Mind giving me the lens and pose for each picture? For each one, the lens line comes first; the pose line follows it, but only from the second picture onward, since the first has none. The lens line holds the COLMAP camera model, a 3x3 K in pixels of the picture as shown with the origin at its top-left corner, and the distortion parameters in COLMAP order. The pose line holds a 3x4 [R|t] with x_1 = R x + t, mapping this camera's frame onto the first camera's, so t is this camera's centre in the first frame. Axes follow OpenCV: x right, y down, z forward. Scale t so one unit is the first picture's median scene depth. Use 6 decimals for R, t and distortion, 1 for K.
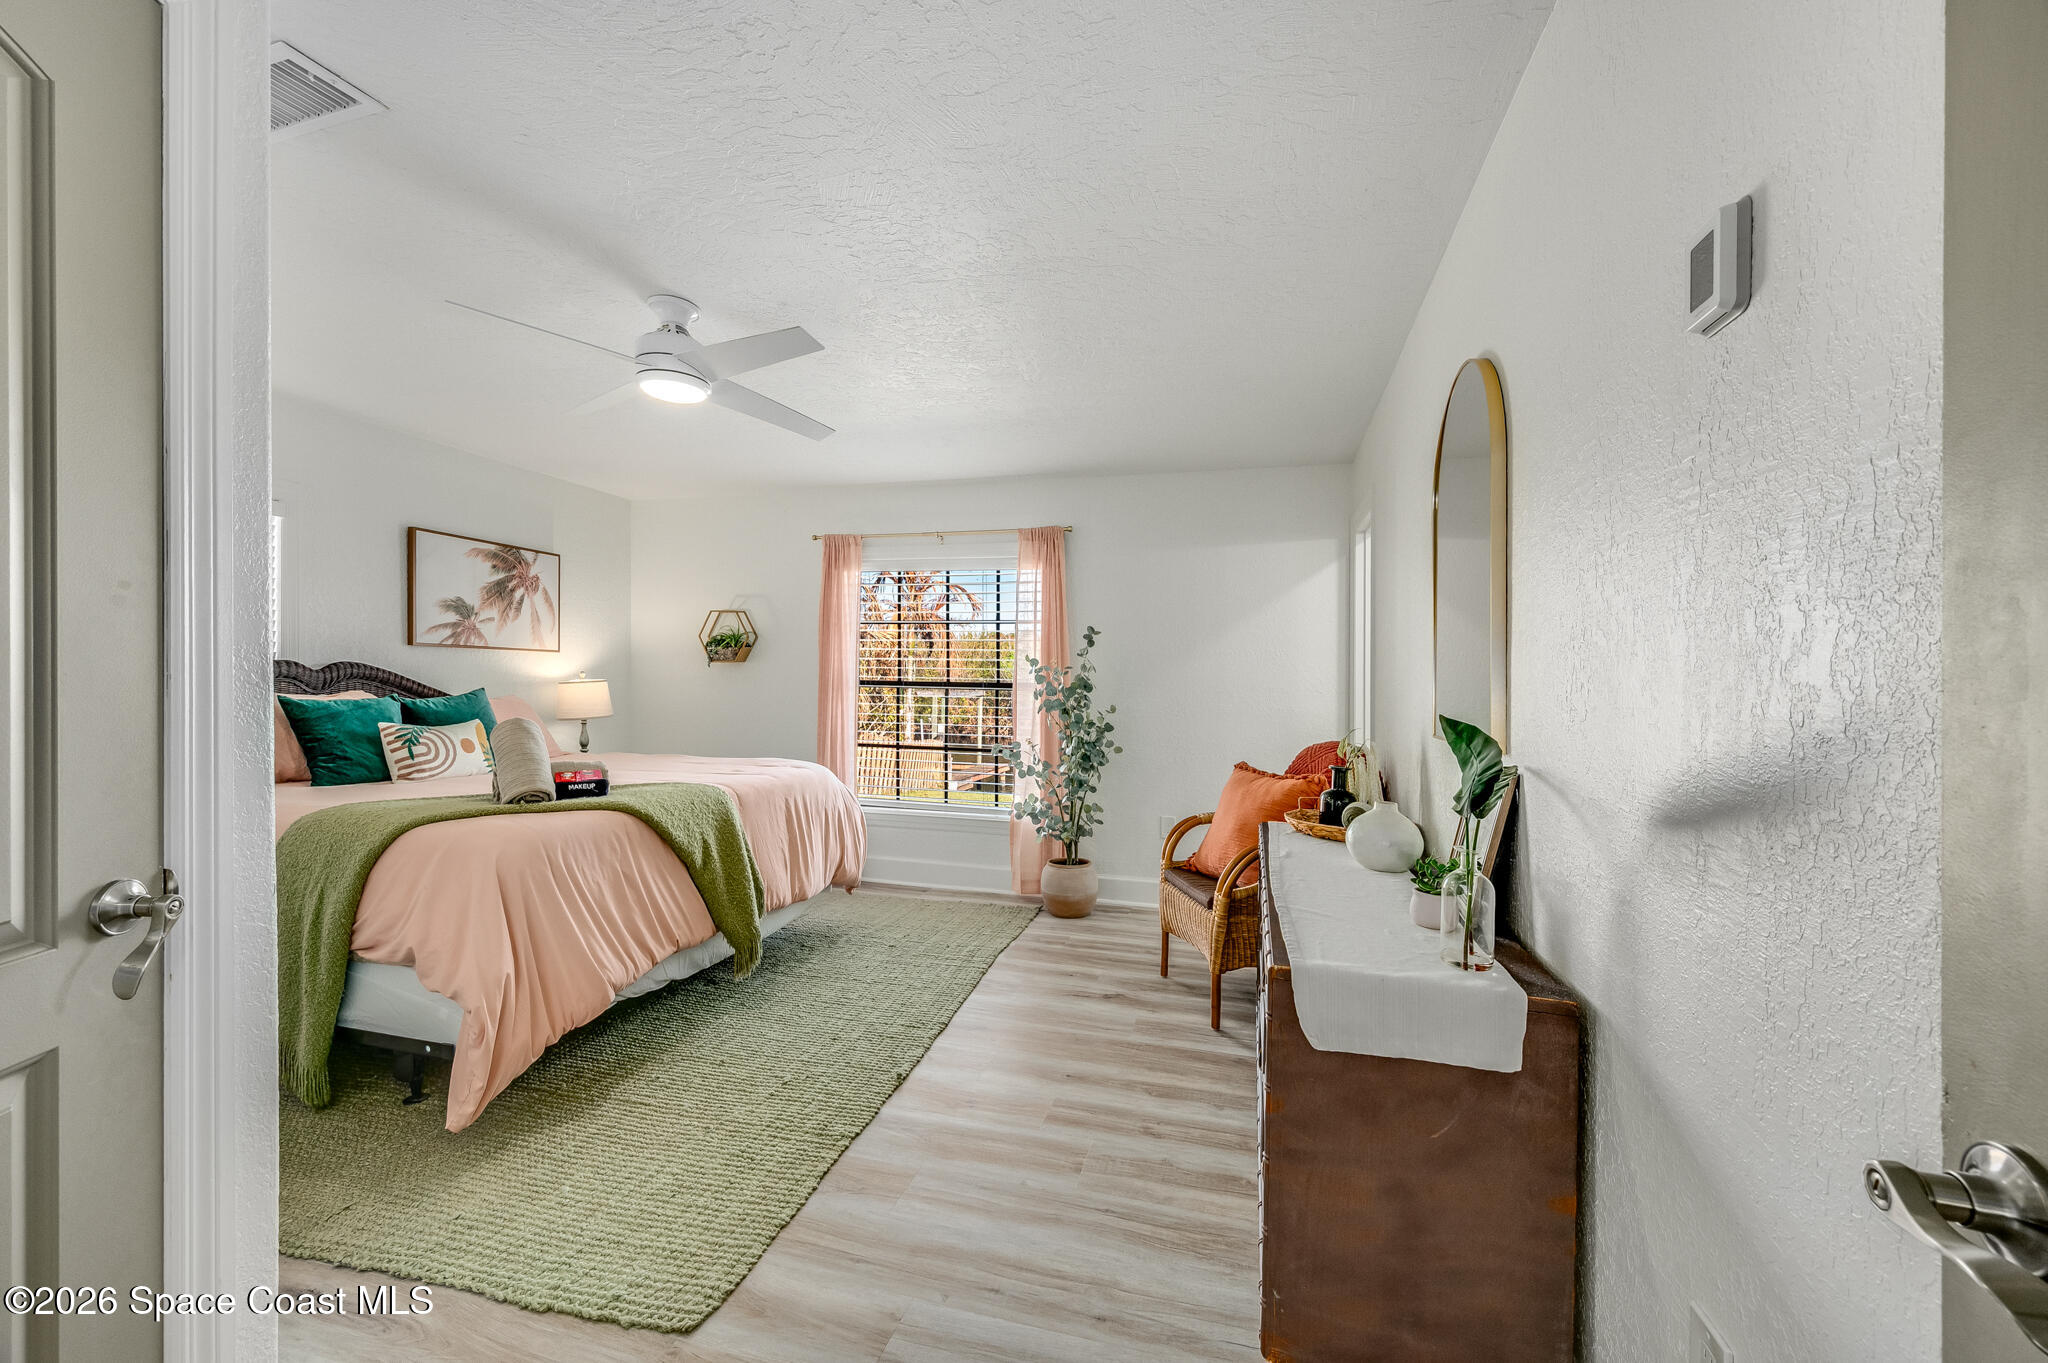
lens RADIAL K [[818.8, 0, 1010.9], [0, 818.8, 697.3], [0, 0, 1]] dist [0.002371, -0.001567]
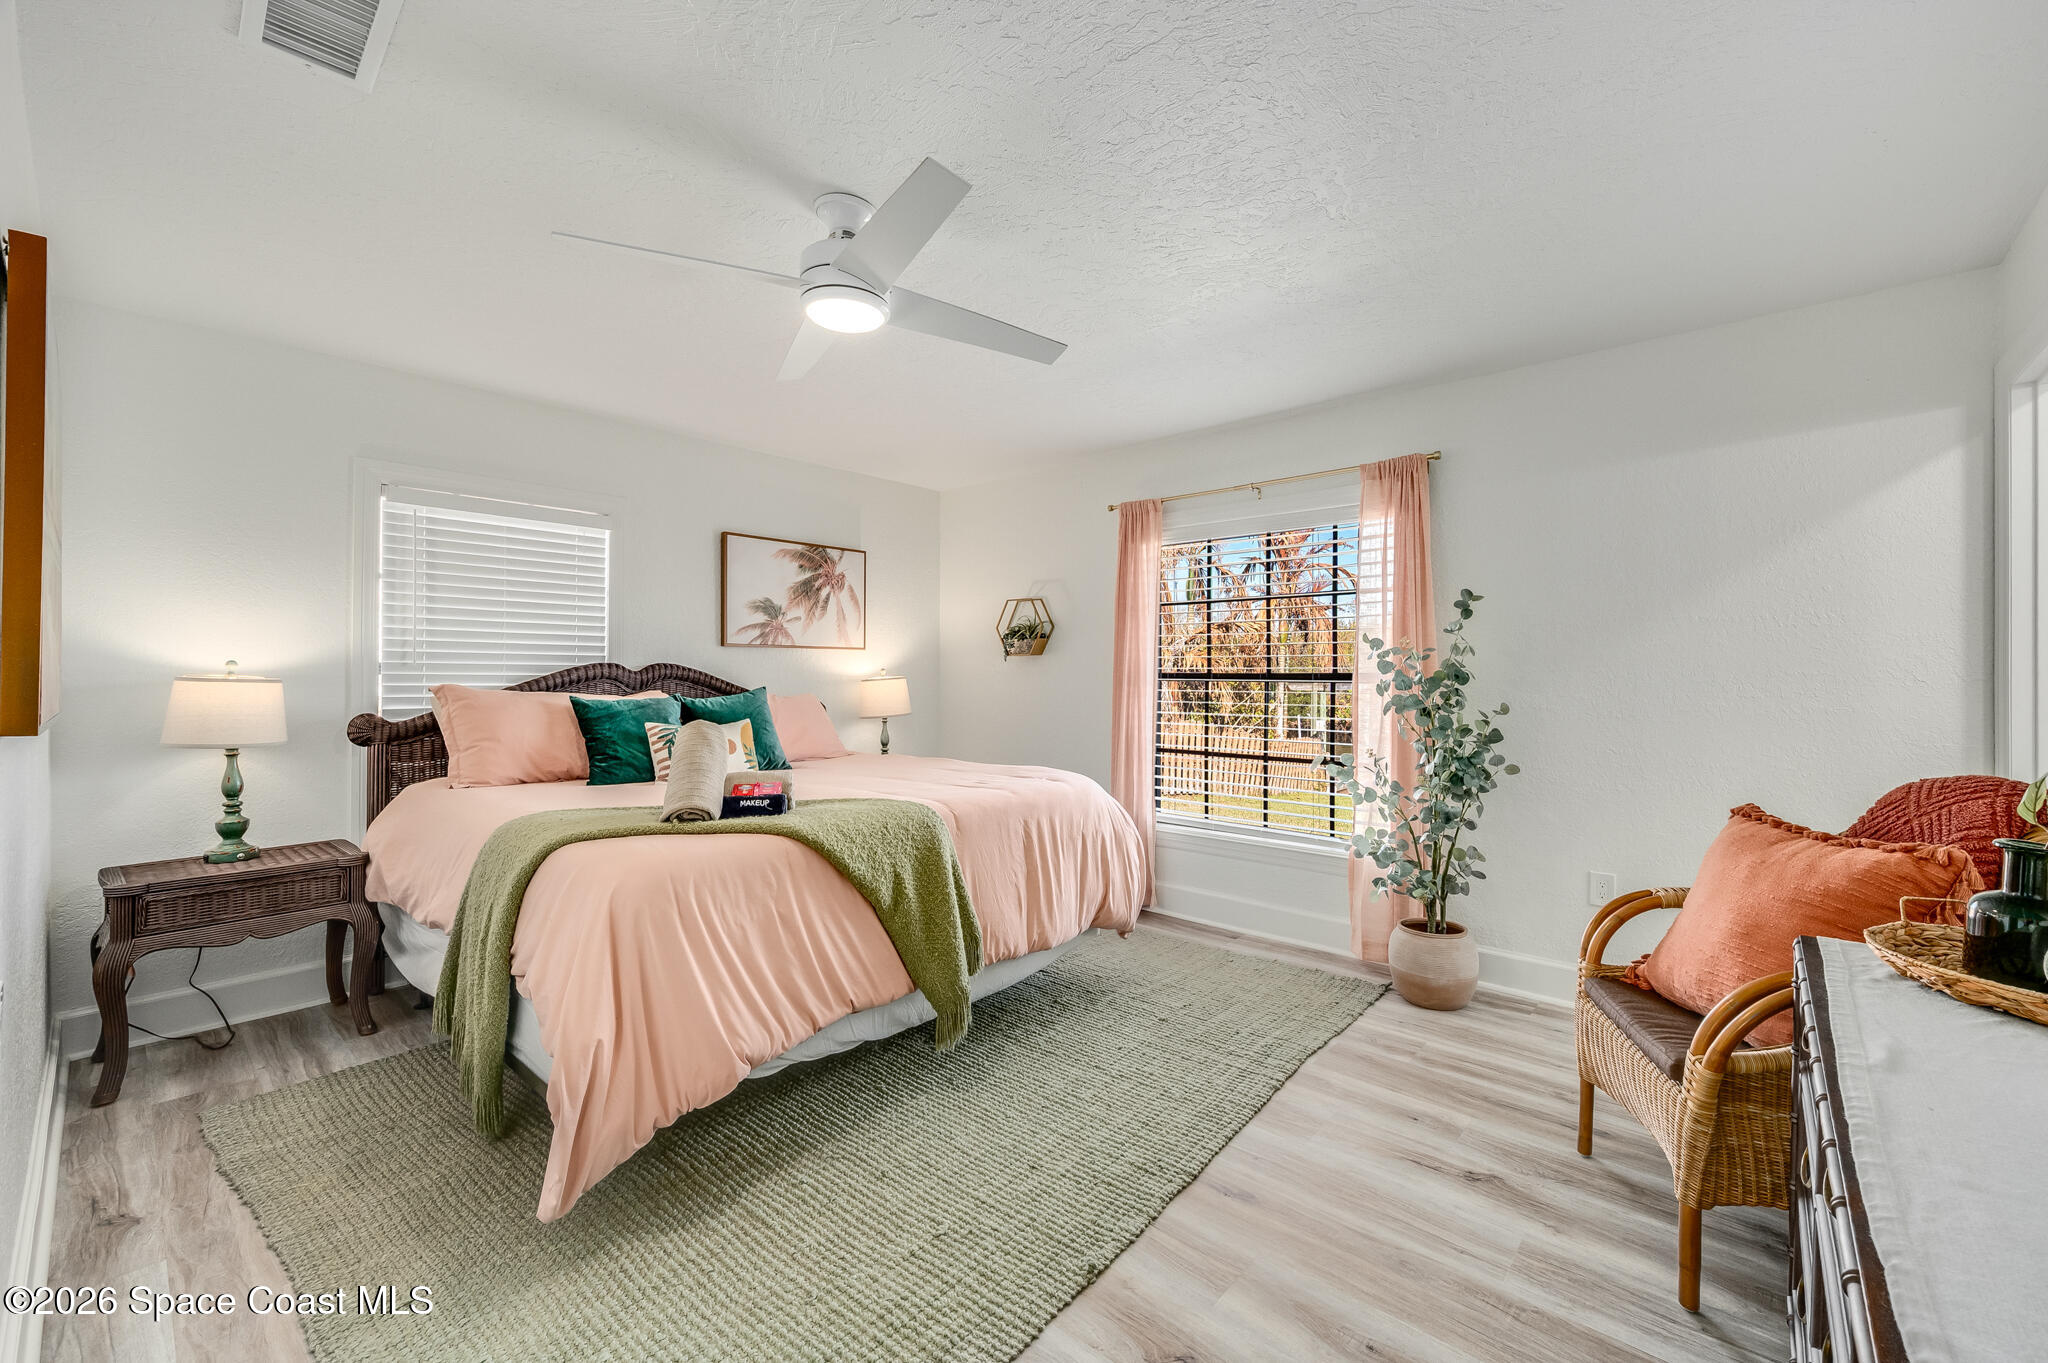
lens RADIAL K [[818.8, 0, 1029.9], [0, 818.8, 697.6], [0, 0, 1]] dist [0.002371, -0.001567]
pose [[0.905232, -0.003800, -0.424900, 0.073517], [0.006924, 0.999959, 0.005810, -0.002167], [0.424861, -0.008202, 0.905222, 0.277439]]
